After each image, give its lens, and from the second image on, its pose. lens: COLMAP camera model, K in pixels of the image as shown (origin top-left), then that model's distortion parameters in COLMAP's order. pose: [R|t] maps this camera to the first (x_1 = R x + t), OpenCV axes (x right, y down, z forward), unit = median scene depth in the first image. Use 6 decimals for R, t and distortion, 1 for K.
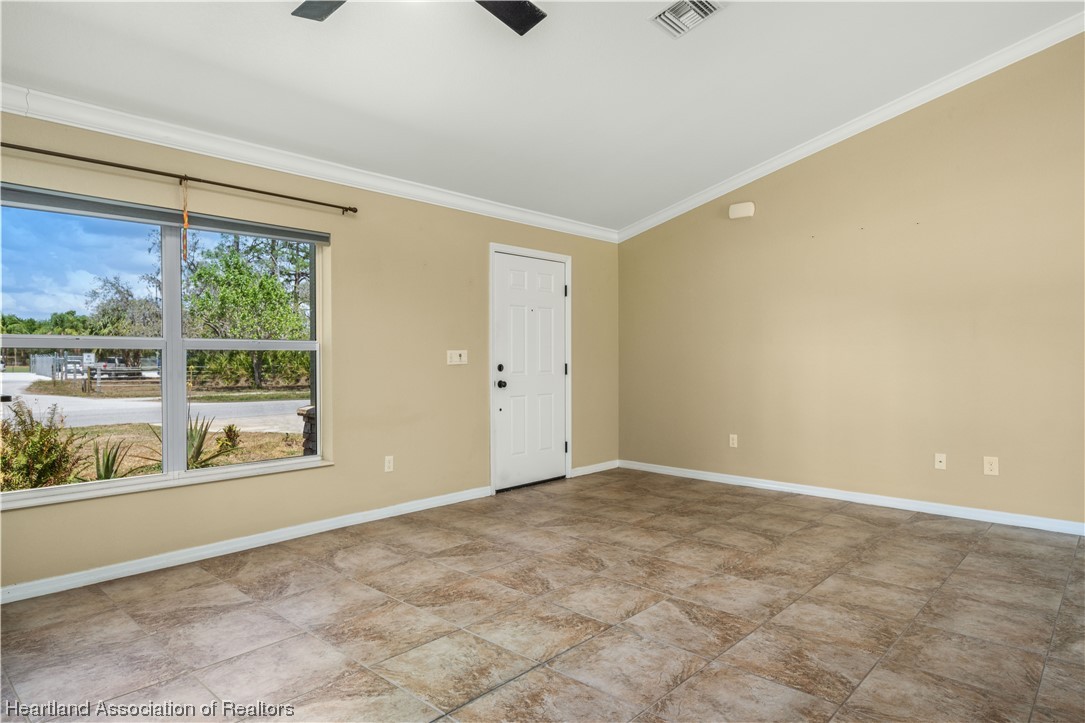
lens RADIAL K [[616.5, 0, 539.7], [0, 616.5, 362.0], [0, 0, 1]] dist [-0.005914, -0.000717]
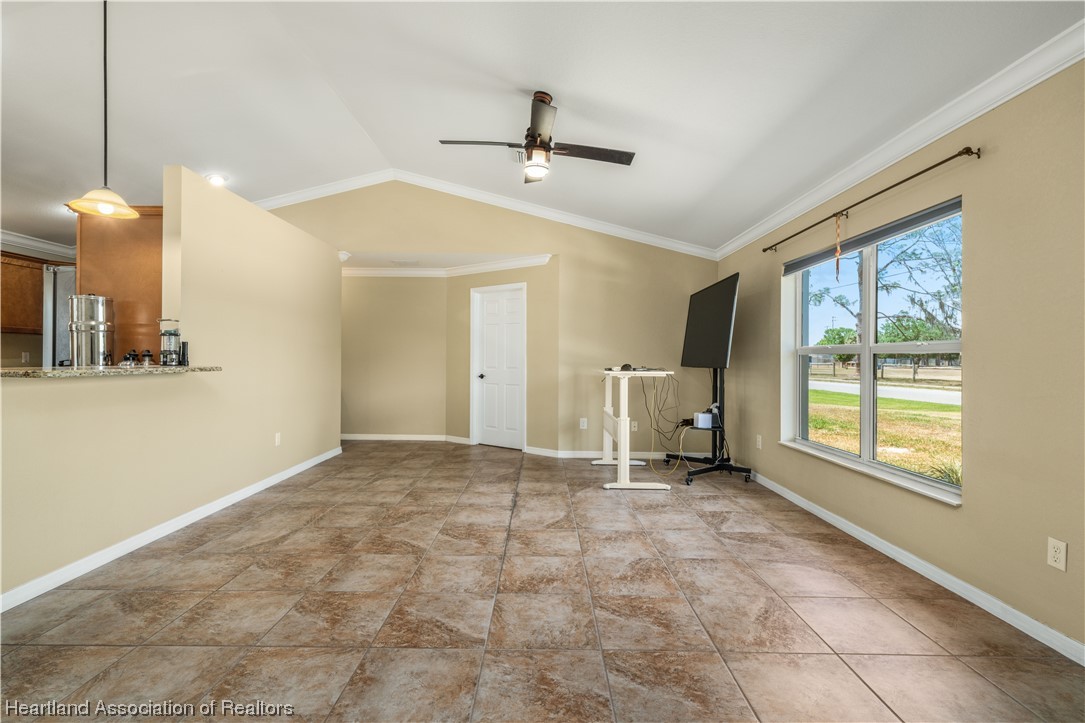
lens RADIAL K [[479.5, 0, 540.3], [0, 479.5, 359.3], [0, 0, 1]] dist [0.002433, 0.000256]
pose [[-0.724709, -0.001541, -0.689053, 0.646844], [-0.011649, 0.999882, 0.010016, -0.016689], [0.688957, 0.015285, -0.724641, 1.619416]]
